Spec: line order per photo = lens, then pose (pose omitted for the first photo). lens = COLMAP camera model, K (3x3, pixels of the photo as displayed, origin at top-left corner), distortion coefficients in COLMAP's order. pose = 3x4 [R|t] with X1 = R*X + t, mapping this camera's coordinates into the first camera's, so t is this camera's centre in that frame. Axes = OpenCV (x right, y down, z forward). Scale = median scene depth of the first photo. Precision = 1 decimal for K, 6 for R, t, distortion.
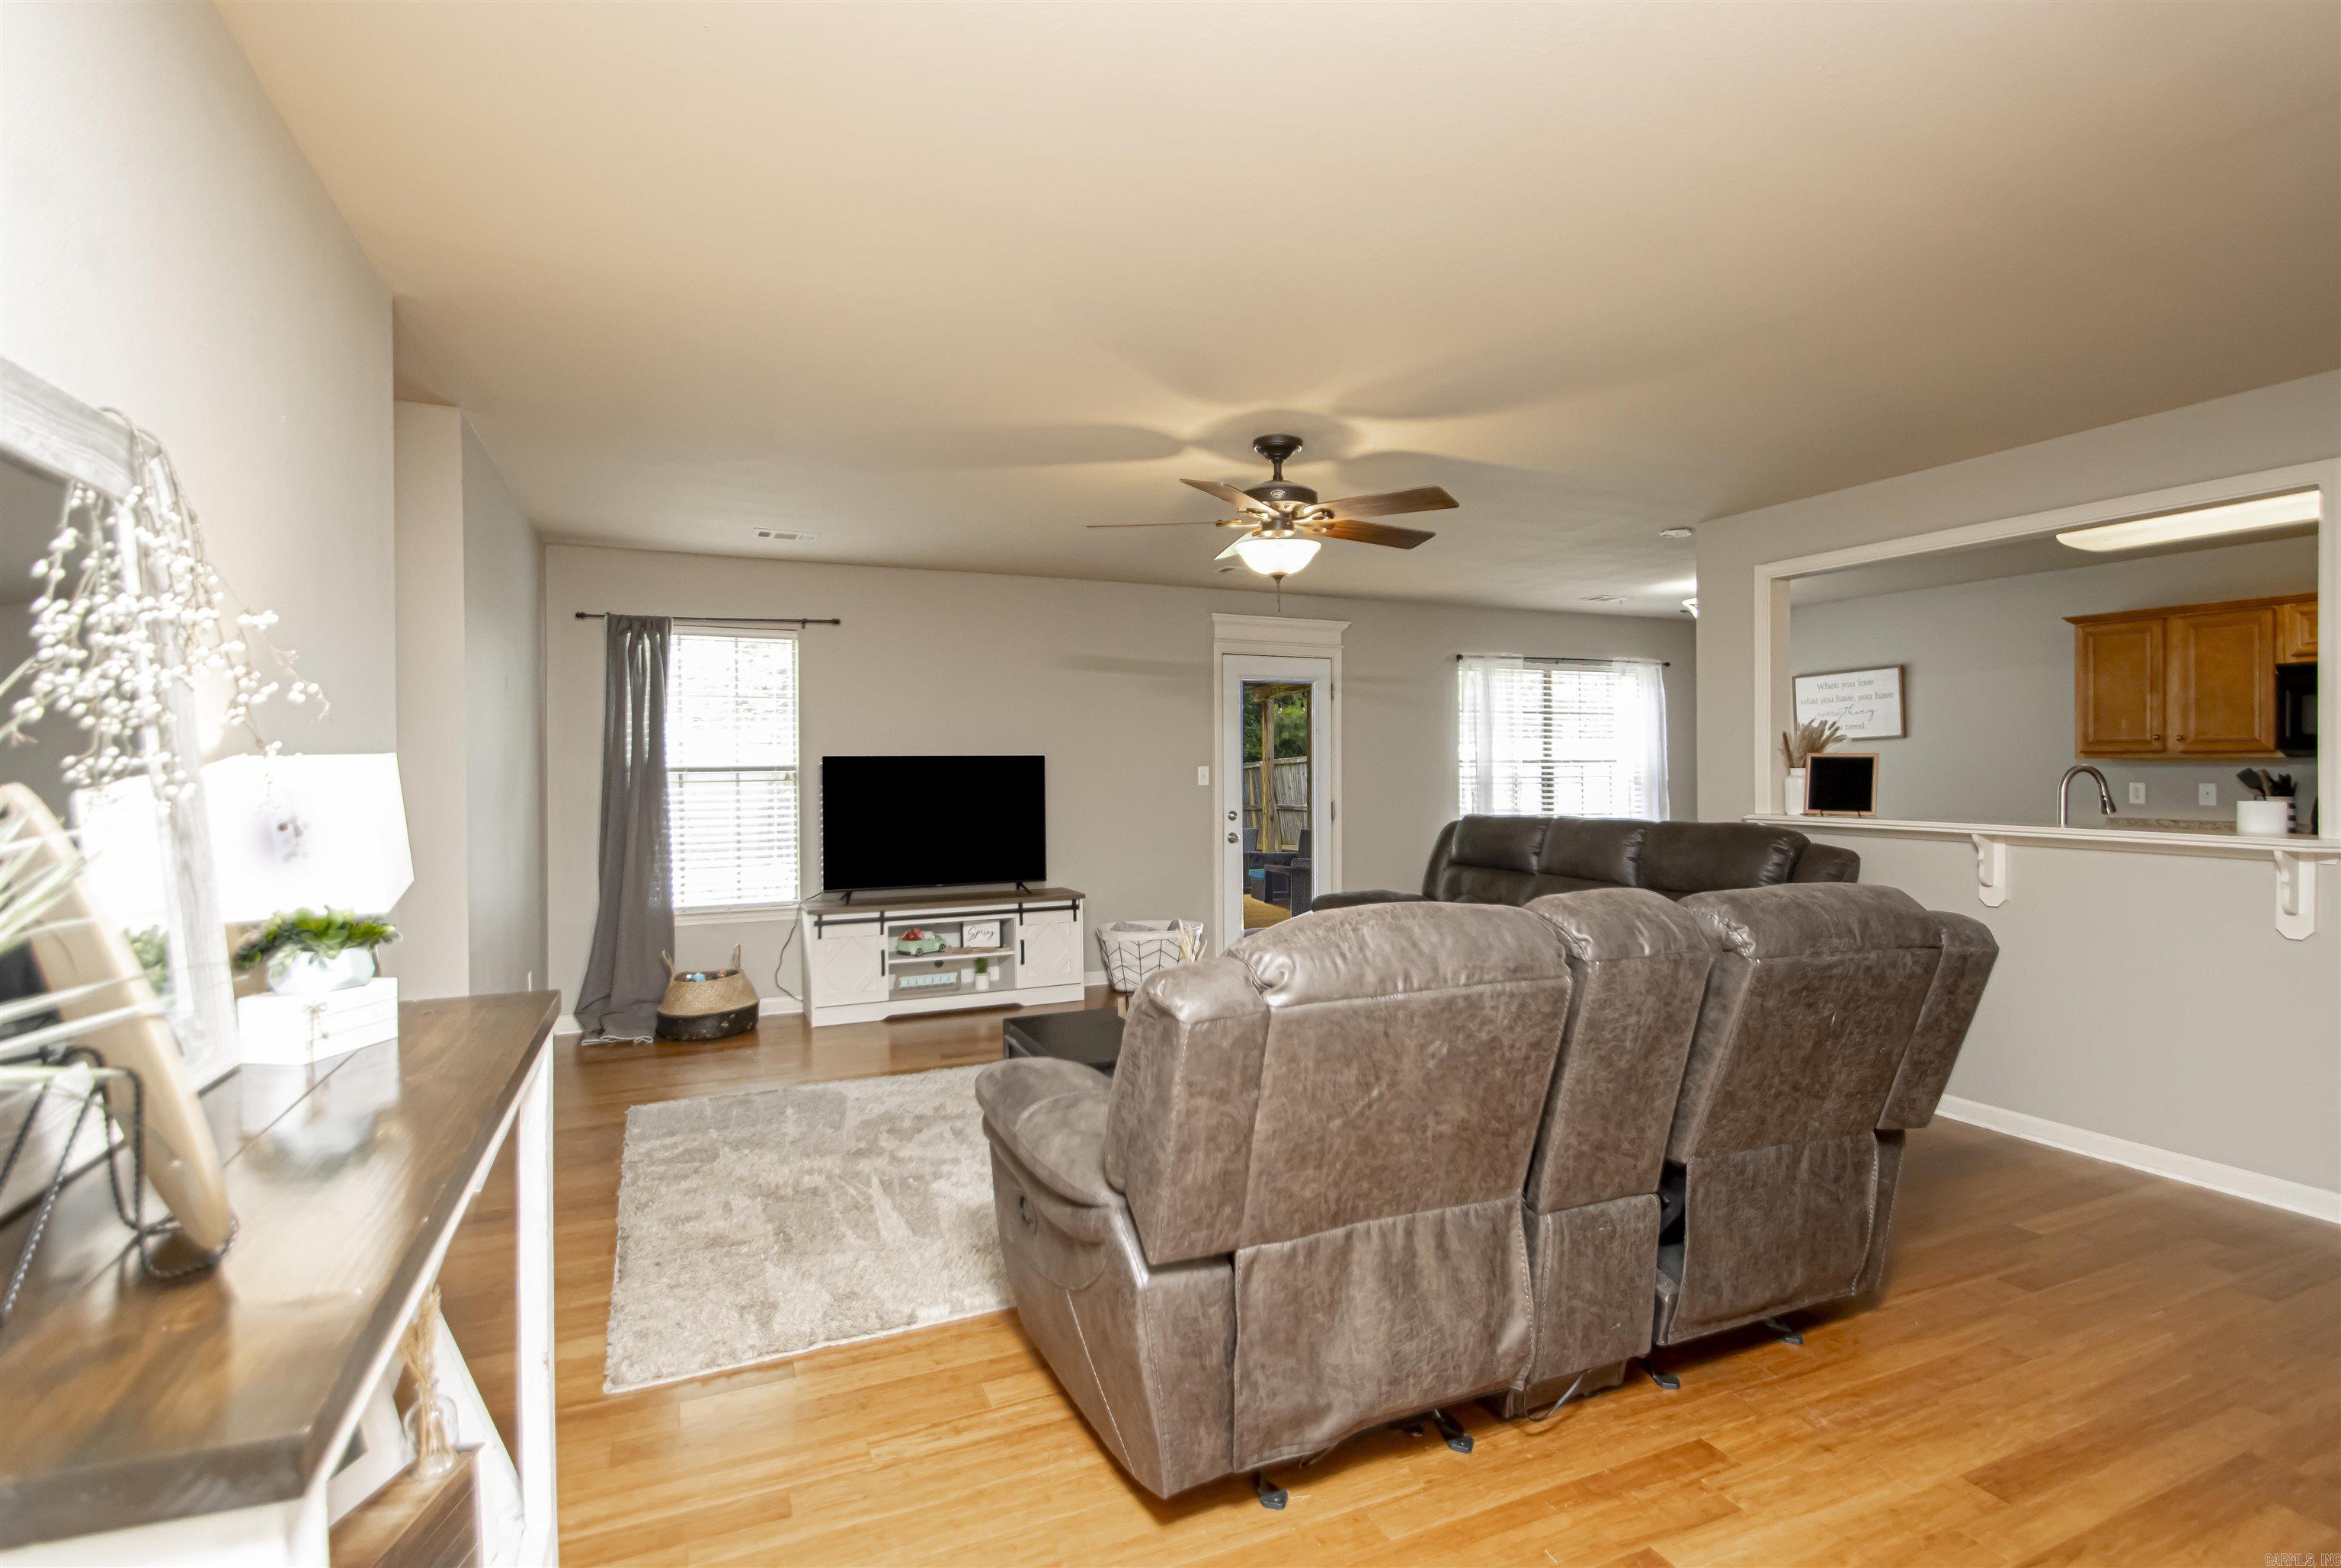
lens RADIAL K [[1115.0, 0, 1202.6], [0, 1115.0, 763.2], [0, 0, 1]] dist [0.002019, 0.000065]
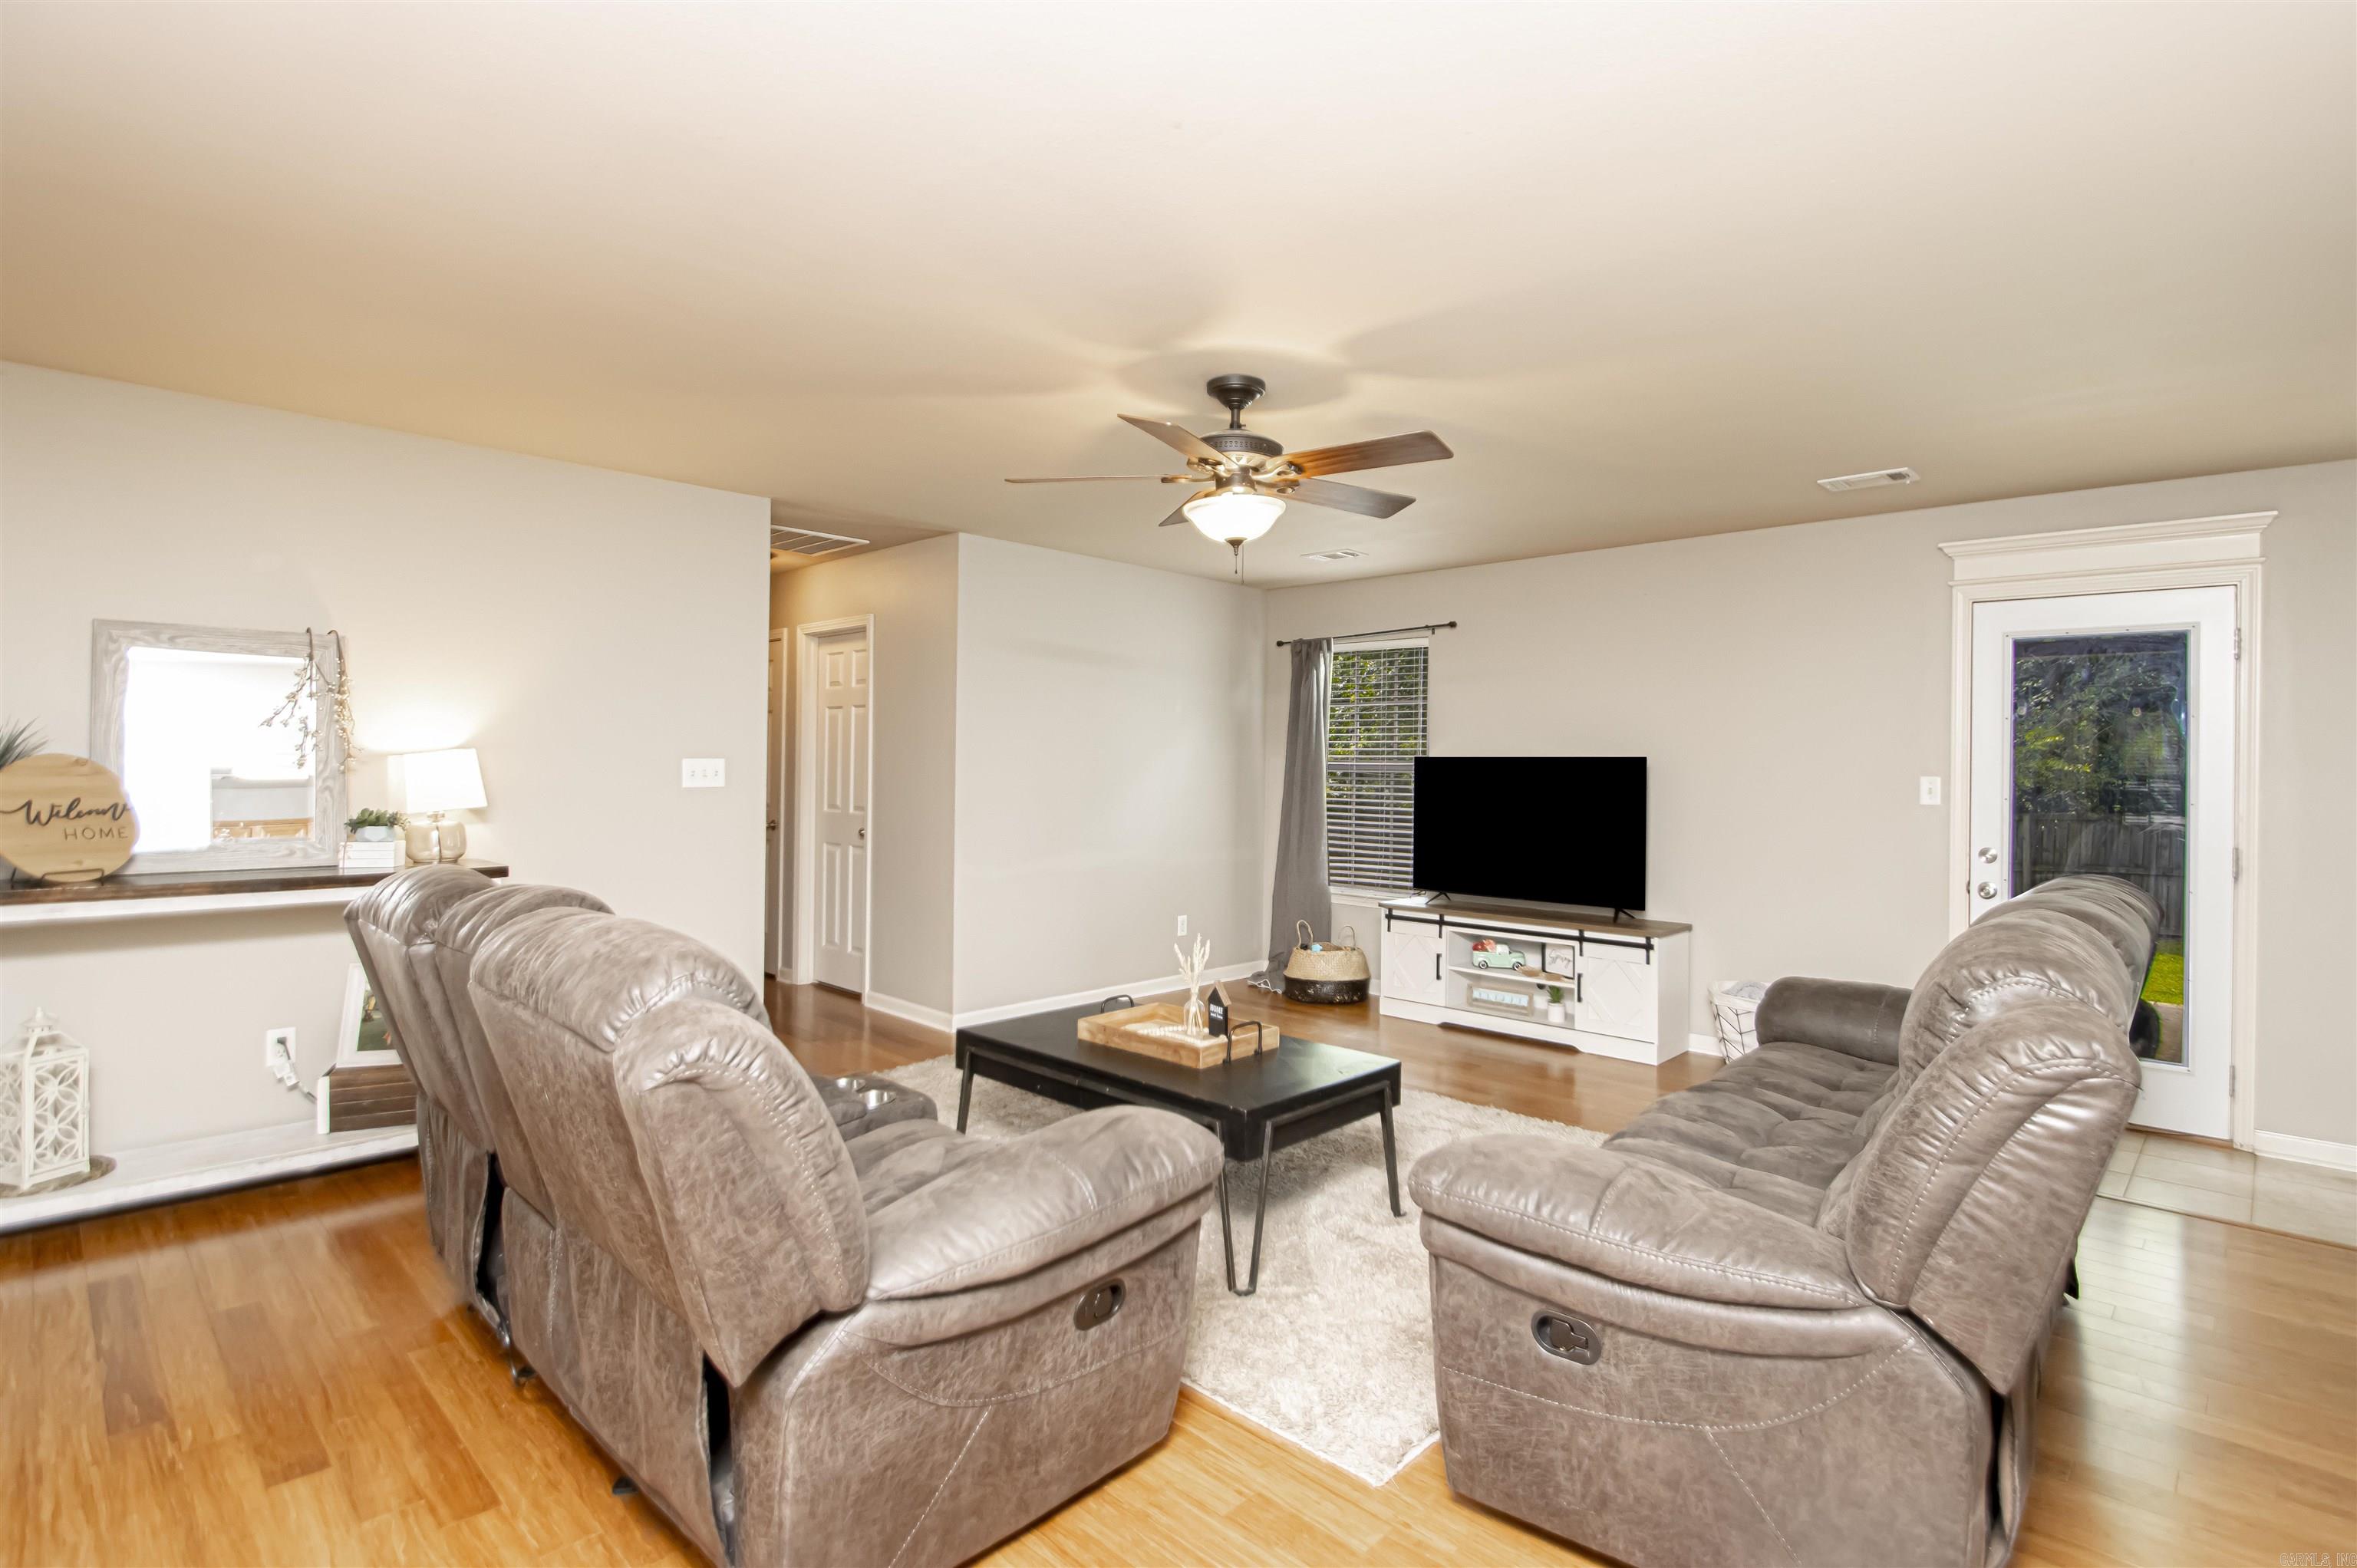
lens RADIAL K [[1122.6, 0, 1210.8], [0, 1122.6, 763.1], [0, 0, 1]] dist [0.002019, 0.000065]
pose [[0.385933, 0.008554, -0.922487, 0.527006], [-0.014116, 0.999895, 0.003366, -0.001687], [0.922419, 0.011723, 0.386013, 0.408441]]
